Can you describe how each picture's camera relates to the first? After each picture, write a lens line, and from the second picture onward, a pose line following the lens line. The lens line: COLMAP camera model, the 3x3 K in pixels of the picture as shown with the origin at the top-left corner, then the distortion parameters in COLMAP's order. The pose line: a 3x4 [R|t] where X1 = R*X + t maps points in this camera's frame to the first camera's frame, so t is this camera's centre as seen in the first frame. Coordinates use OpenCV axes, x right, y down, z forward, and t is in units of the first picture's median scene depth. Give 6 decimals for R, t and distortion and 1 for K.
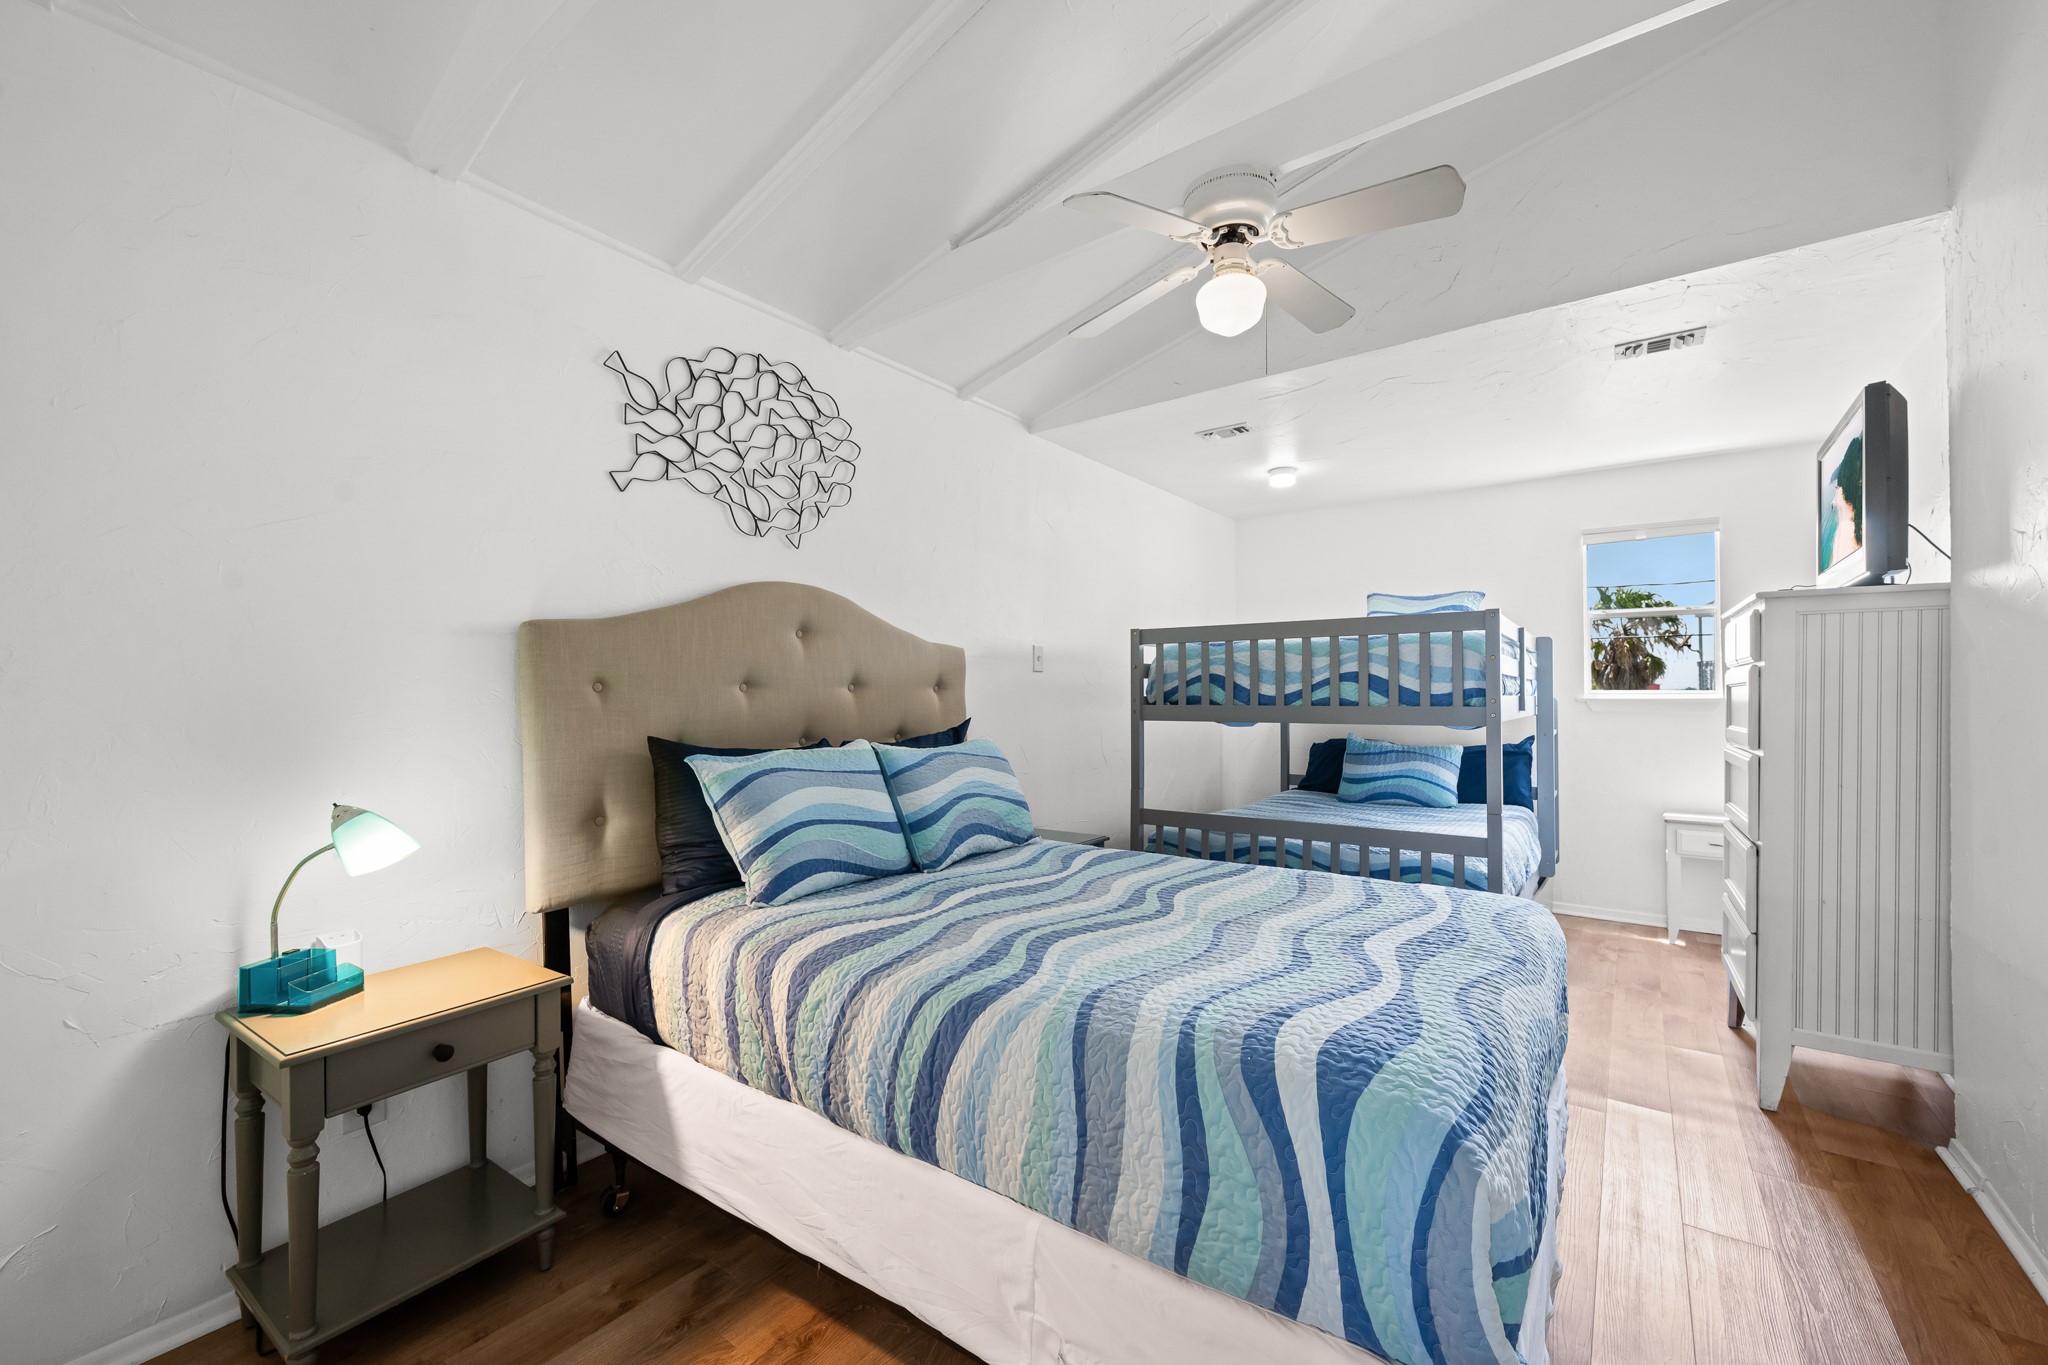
lens RADIAL K [[810.4, 0, 1018.1], [0, 810.4, 690.4], [0, 0, 1]] dist [0.002836, 0.000381]
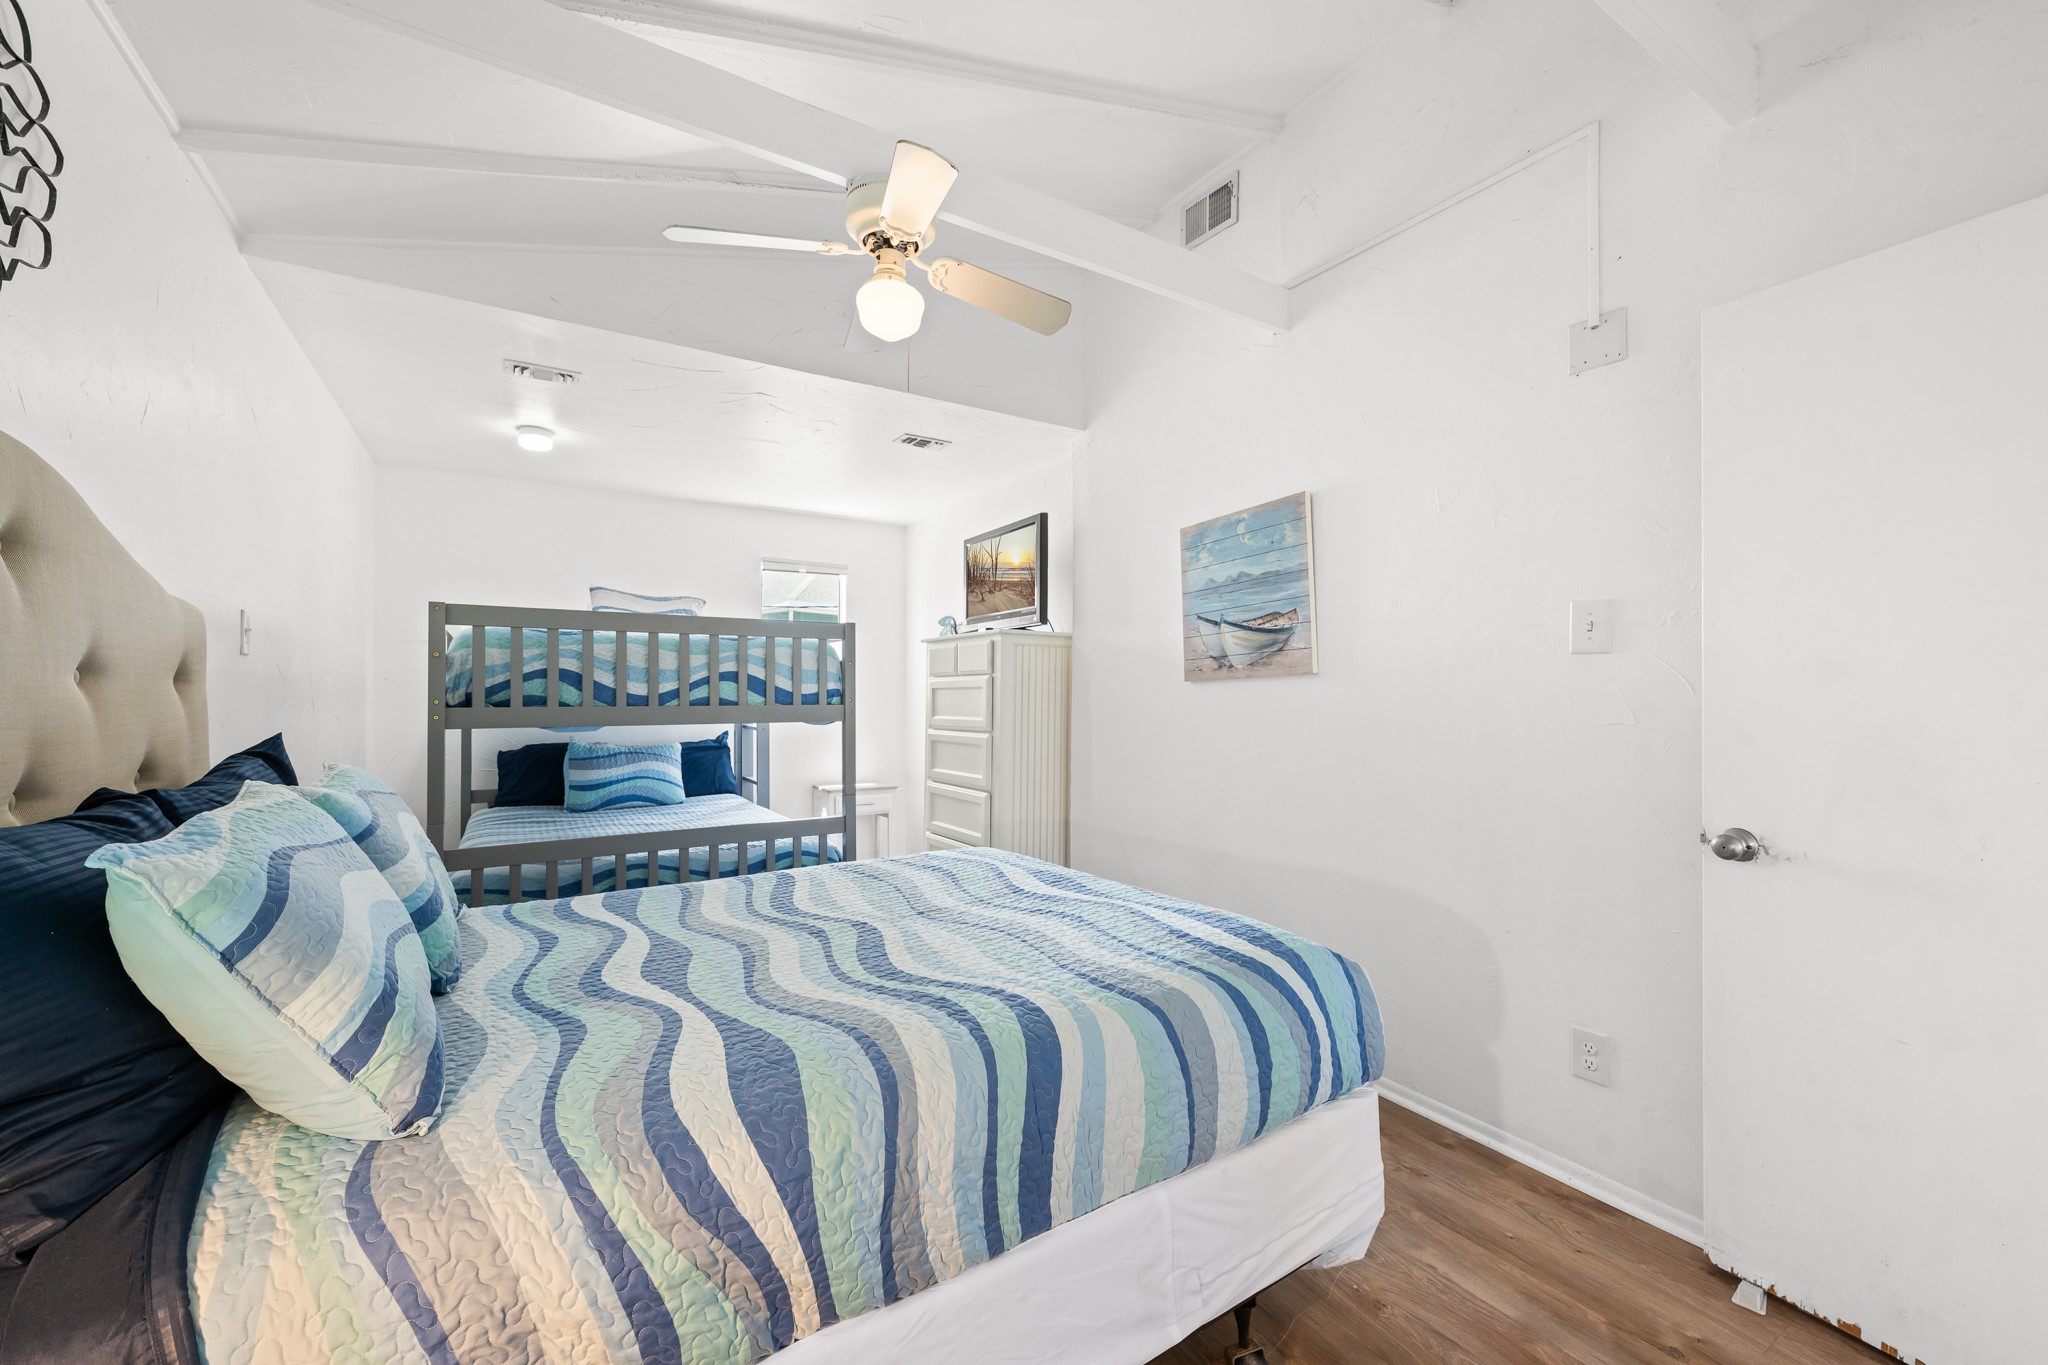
lens RADIAL K [[810.4, 0, 1022.4], [0, 810.4, 691.0], [0, 0, 1]] dist [0.002836, 0.000381]
pose [[0.365896, 0.005666, 0.930639, -0.382543], [-0.005855, 0.999976, -0.003786, 0.002857], [-0.930637, -0.004063, 0.365920, 0.290455]]
